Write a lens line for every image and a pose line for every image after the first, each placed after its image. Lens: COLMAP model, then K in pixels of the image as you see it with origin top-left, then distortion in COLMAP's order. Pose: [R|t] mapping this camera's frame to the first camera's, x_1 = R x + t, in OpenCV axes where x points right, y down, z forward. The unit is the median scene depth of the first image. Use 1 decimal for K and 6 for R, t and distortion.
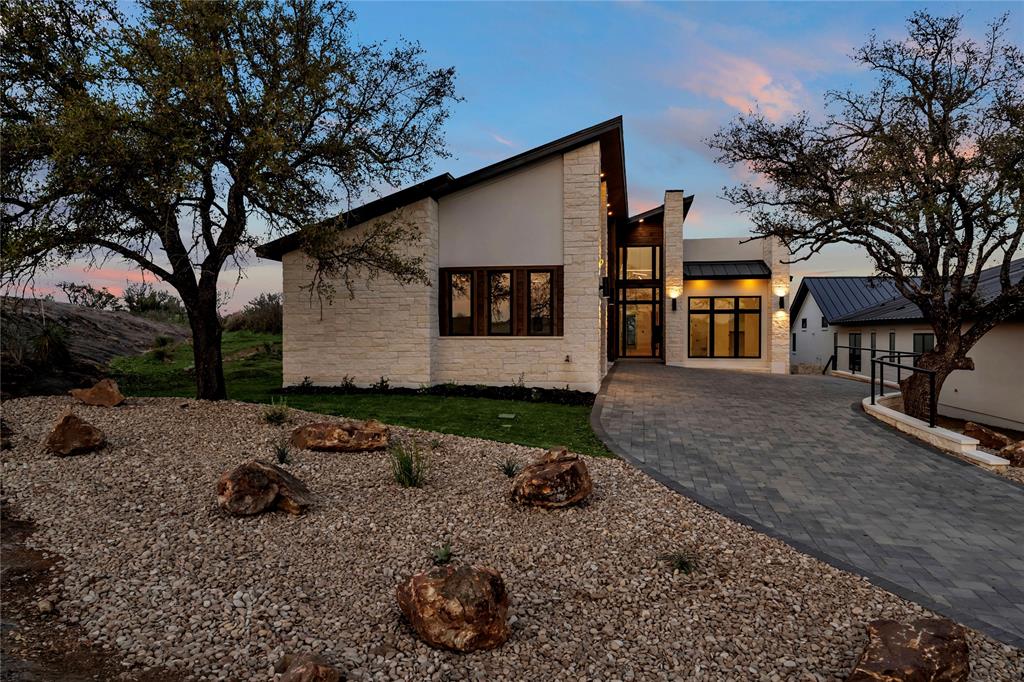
lens RADIAL K [[676.2, 0, 512.0], [0, 676.2, 341.0], [0, 0, 1]] dist [-0.000016, 0.000032]
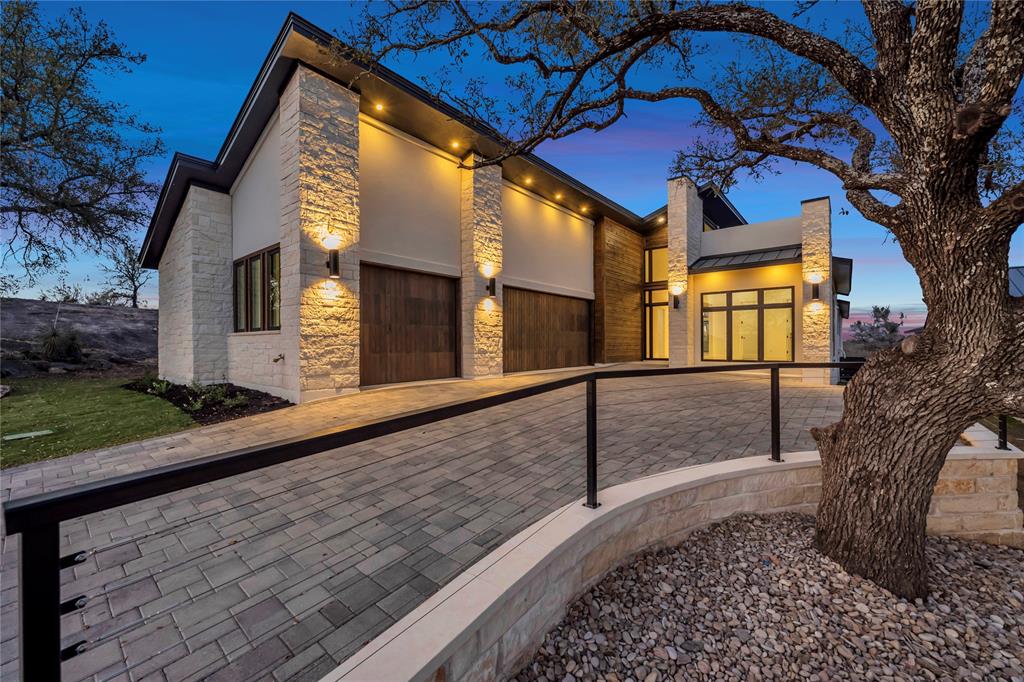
lens RADIAL K [[407.2, 0, 512.0], [0, 407.2, 341.0], [0, 0, 1]] dist [-0.000187, -0.000019]
pose [[0.870970, -0.006217, -0.491297, 0.312186], [-0.001156, 0.999891, -0.014702, 0.006783], [0.491335, 0.013373, 0.870868, 0.411041]]
